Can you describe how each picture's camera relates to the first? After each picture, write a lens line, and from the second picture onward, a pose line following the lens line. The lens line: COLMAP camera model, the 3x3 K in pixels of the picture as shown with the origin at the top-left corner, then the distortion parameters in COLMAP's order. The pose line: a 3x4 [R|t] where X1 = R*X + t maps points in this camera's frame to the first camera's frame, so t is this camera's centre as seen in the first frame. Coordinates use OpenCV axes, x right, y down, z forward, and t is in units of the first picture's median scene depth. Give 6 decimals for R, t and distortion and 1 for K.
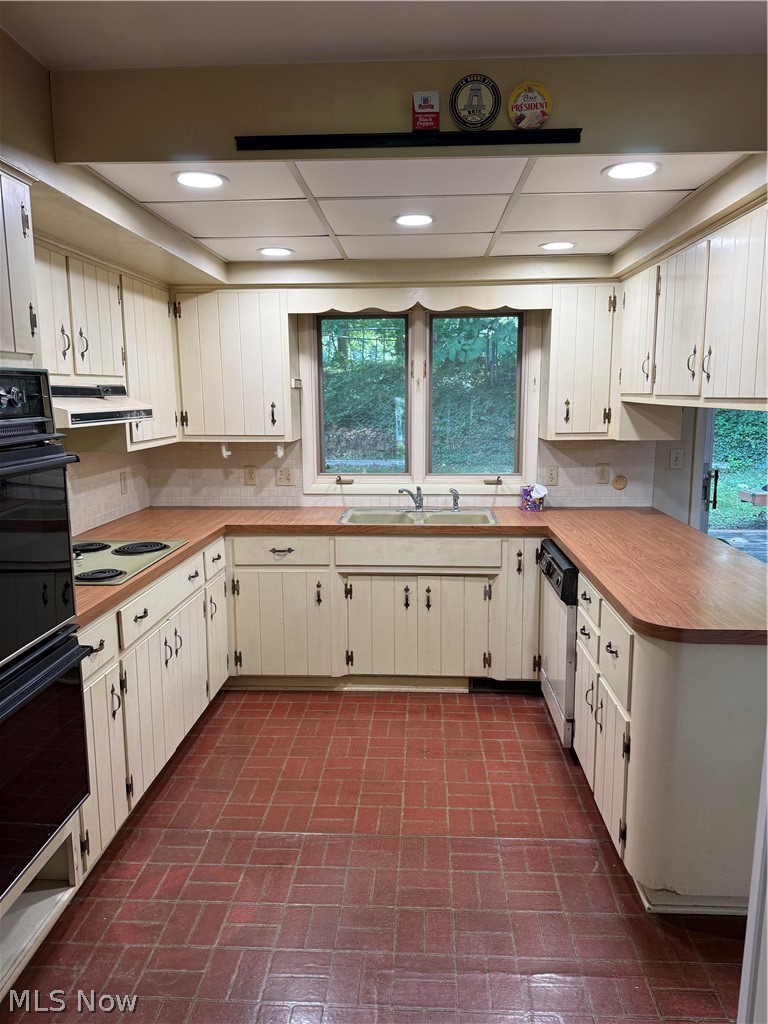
lens RADIAL K [[722.1, 0, 384.6], [0, 722.1, 507.1], [0, 0, 1]] dist [0.050492, -0.004481]
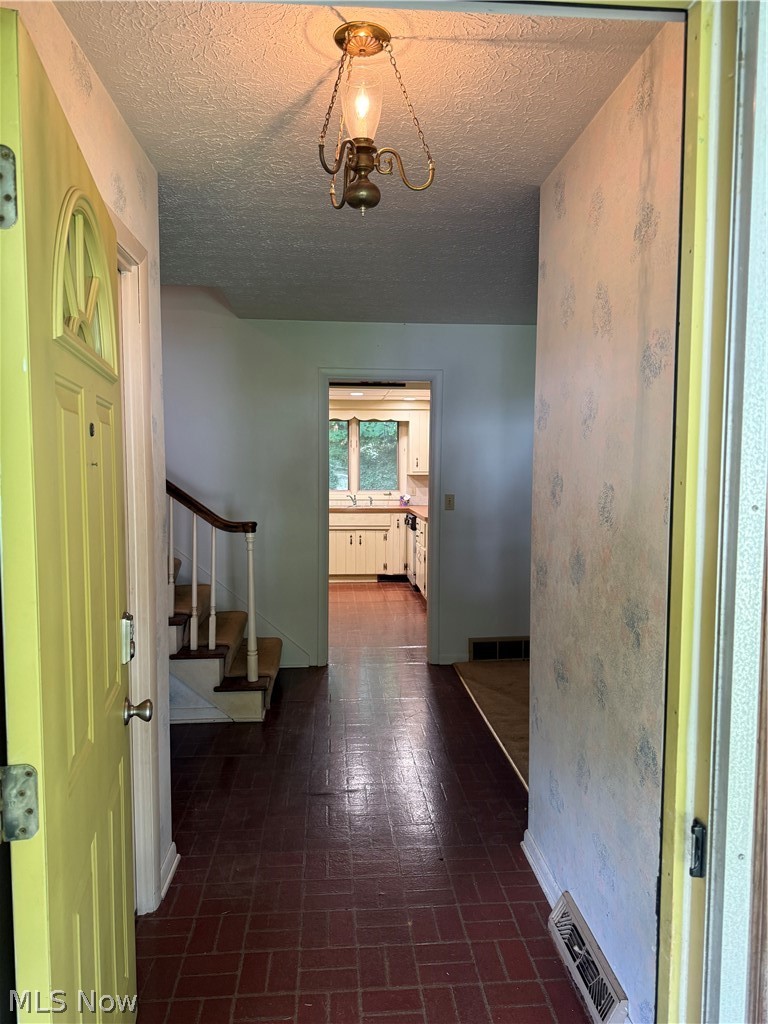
lens RADIAL K [[722.1, 0, 383.3], [0, 722.1, 514.6], [0, 0, 1]] dist [0.050492, -0.004481]
pose [[0.991813, -0.000542, 0.127698, -0.164724], [0.011259, 0.996468, -0.083214, 0.237973], [-0.127202, 0.083970, 0.988316, -1.335702]]
